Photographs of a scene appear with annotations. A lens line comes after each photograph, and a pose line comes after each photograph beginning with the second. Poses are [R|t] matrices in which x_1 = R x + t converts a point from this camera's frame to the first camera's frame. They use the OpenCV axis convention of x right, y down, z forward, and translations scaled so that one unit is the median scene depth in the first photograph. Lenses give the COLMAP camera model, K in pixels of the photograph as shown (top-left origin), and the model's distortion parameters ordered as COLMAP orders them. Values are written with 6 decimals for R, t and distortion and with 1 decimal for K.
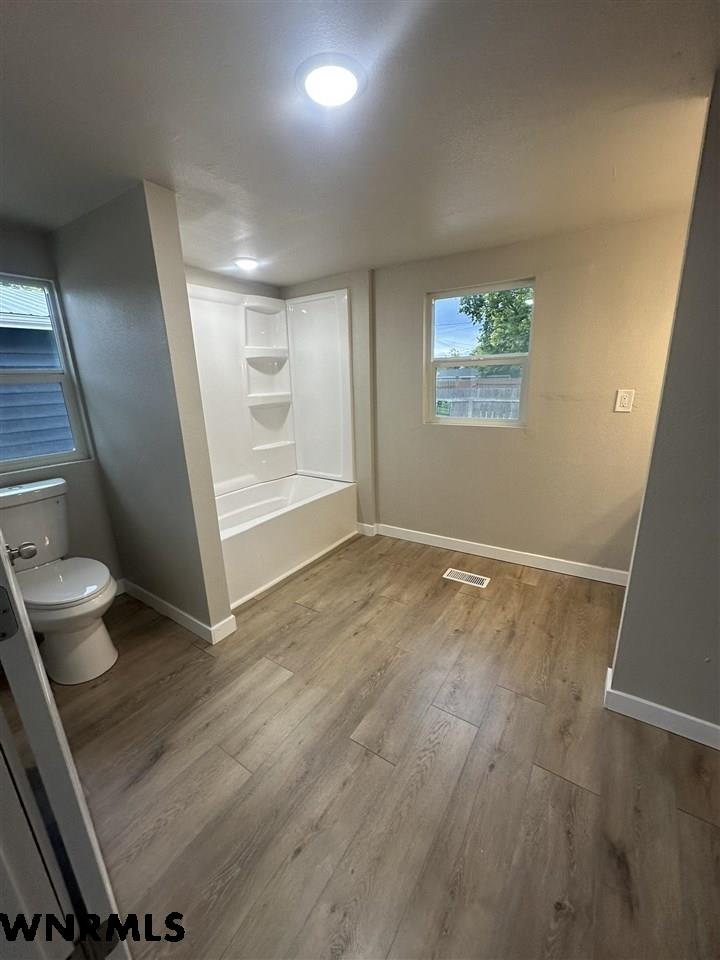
lens RADIAL K [[380.2, 0, 360.0], [0, 380.2, 480.0], [0, 0, 1]] dist [-0.000678, 0.000376]
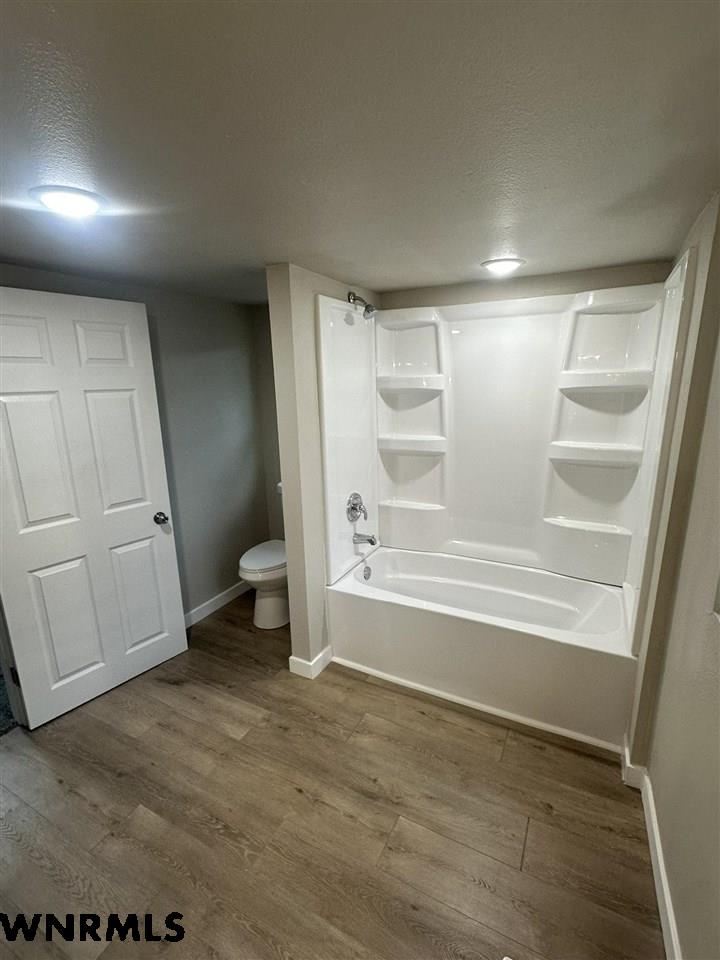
lens RADIAL K [[445.9, 0, 358.1], [0, 445.9, 480.2], [0, 0, 1]] dist [-0.001813, -0.000402]
pose [[0.108312, 0.249355, -0.962336, 0.606663], [-0.244739, 0.944926, 0.217298, -0.335828], [0.963520, 0.211986, 0.163374, 0.752078]]
